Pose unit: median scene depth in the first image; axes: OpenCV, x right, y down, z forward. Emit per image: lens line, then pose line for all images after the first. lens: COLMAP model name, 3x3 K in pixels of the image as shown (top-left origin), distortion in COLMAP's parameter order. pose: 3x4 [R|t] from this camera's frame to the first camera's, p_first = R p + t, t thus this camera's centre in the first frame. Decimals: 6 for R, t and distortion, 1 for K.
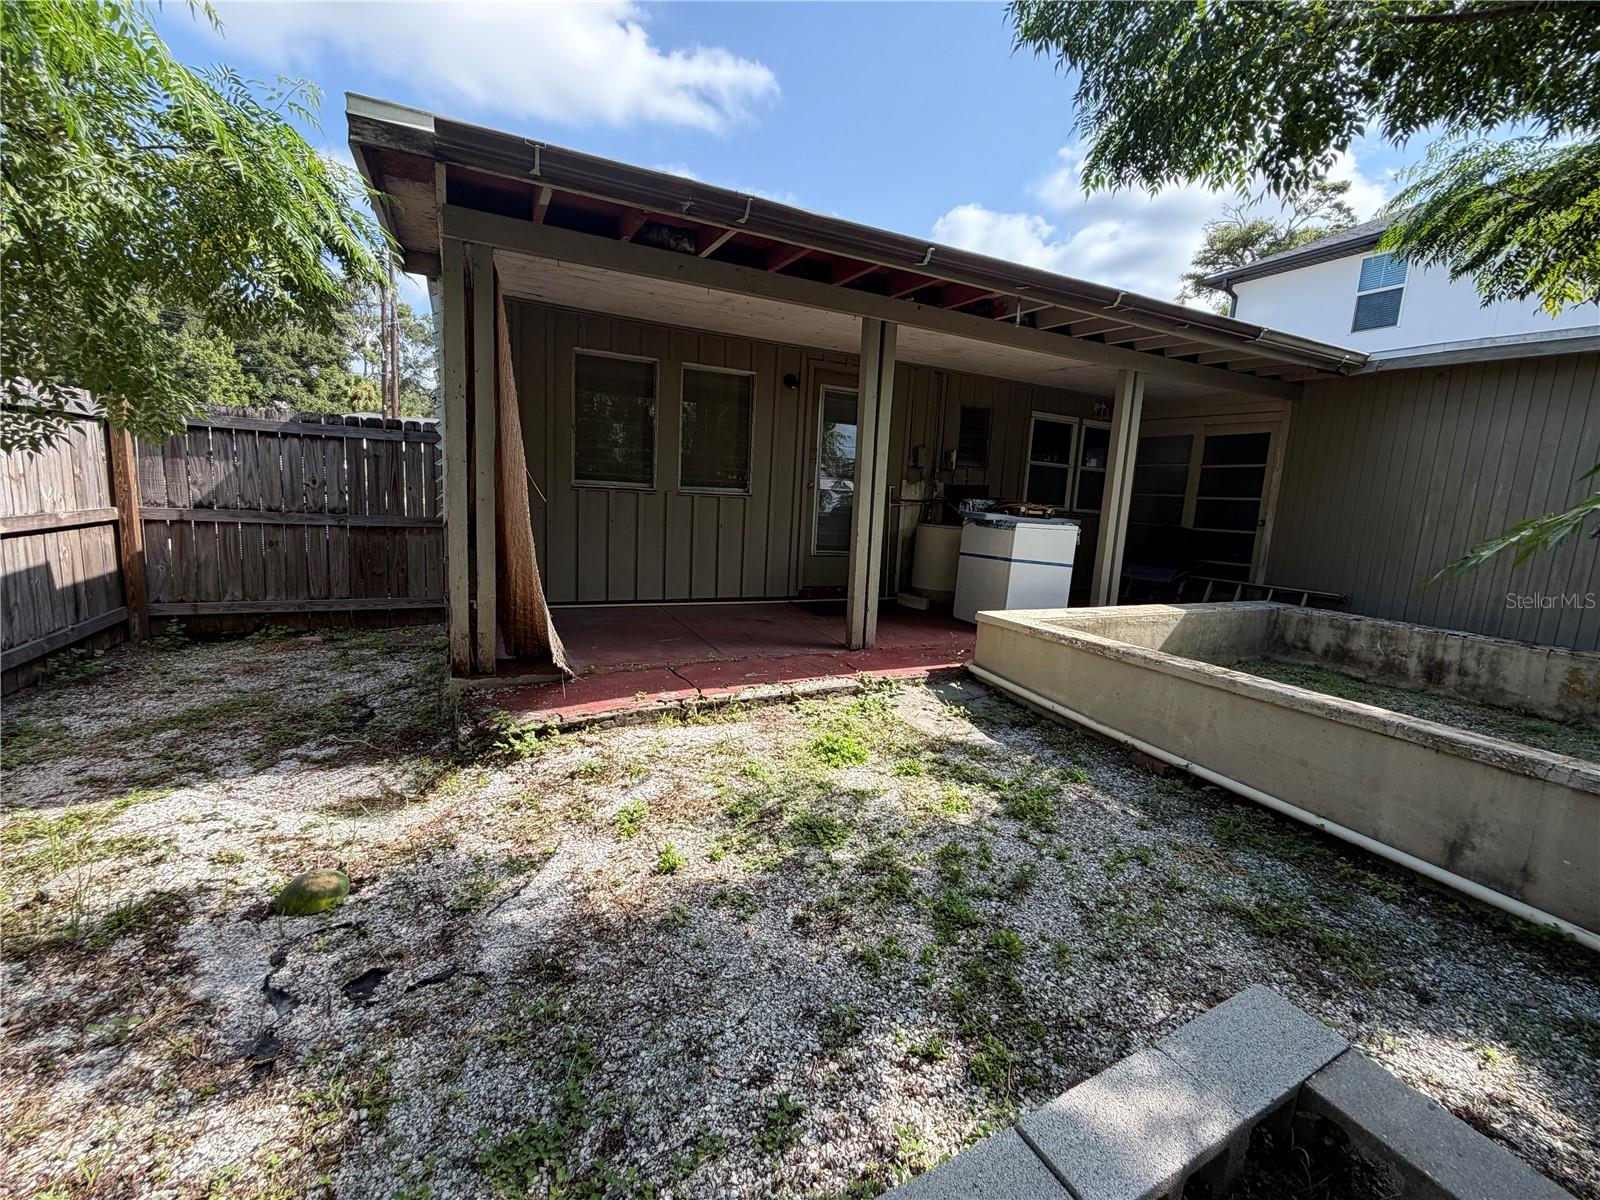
lens RADIAL K [[680.2, 0, 800.0], [0, 680.2, 599.6], [0, 0, 1]] dist [-0.000851, -0.000292]
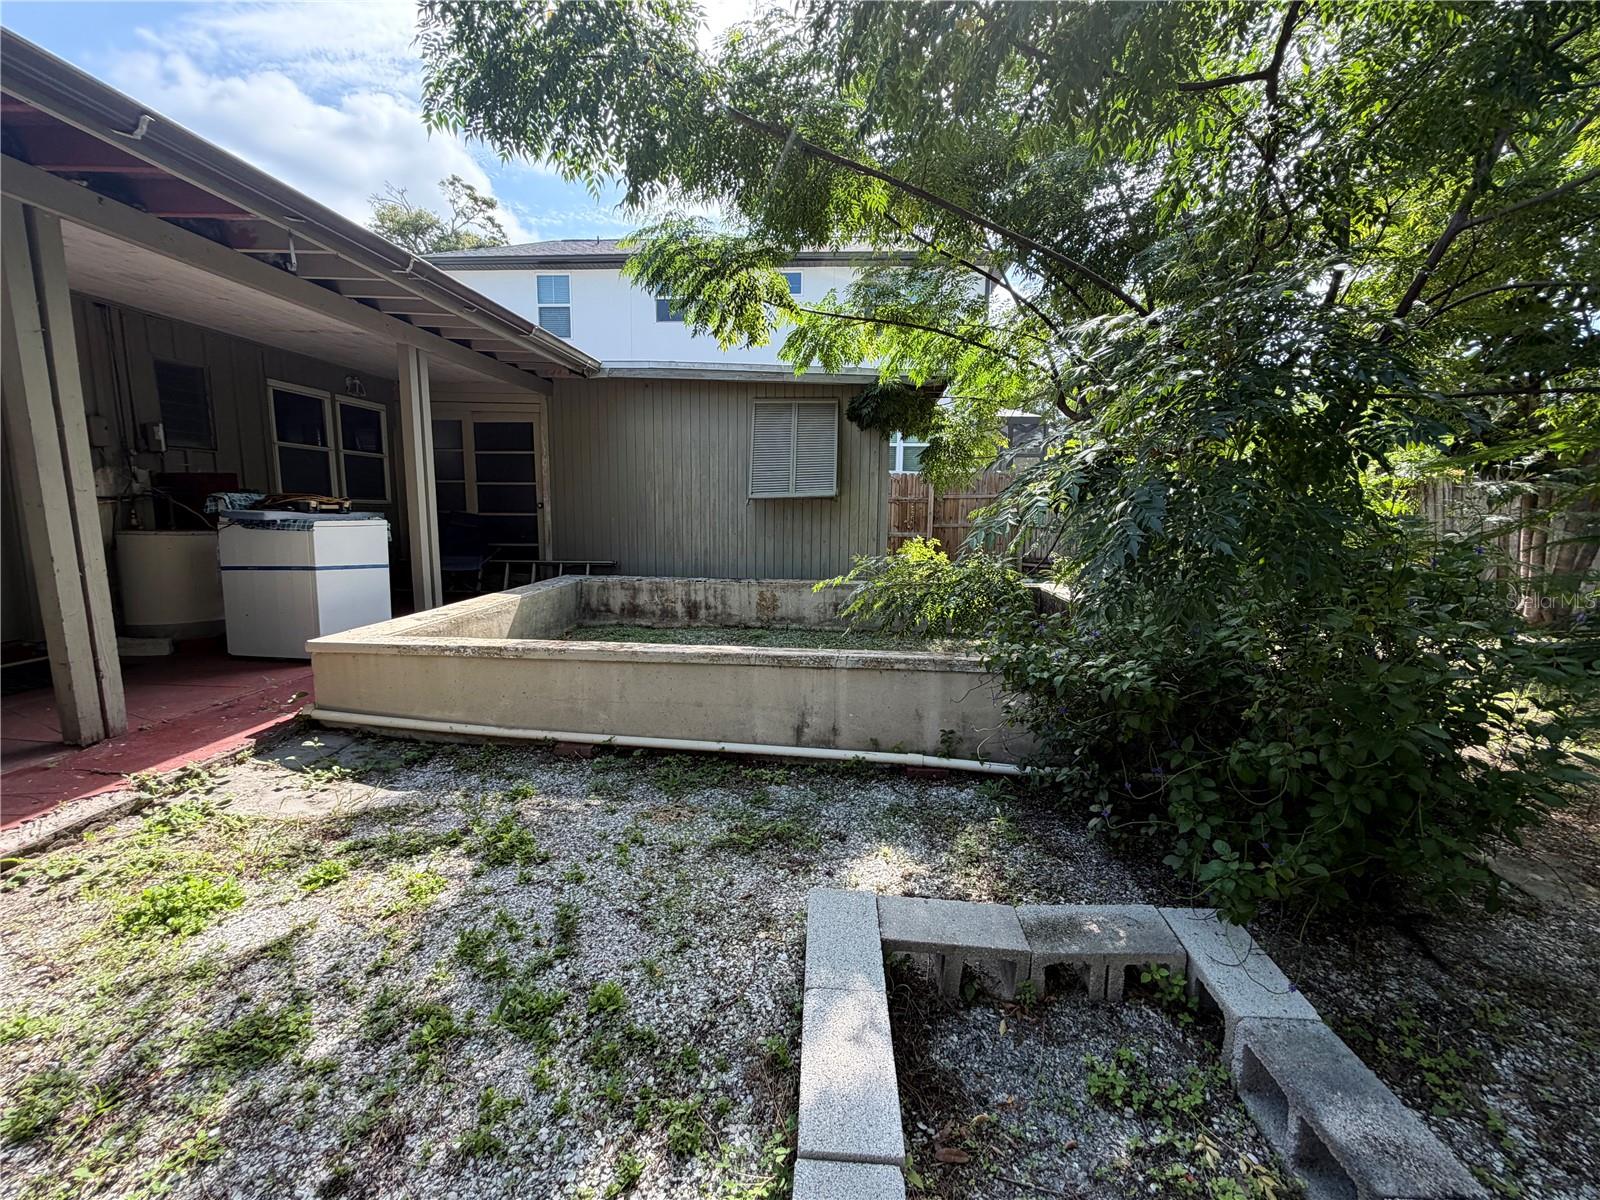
lens RADIAL K [[680.2, 0, 802.4], [0, 680.2, 601.0], [0, 0, 1]] dist [-0.000851, -0.000292]
pose [[0.500028, -0.169396, 0.849281, -0.120580], [0.146702, 0.983078, 0.109710, -0.033914], [-0.853493, 0.069733, 0.516417, 0.146210]]
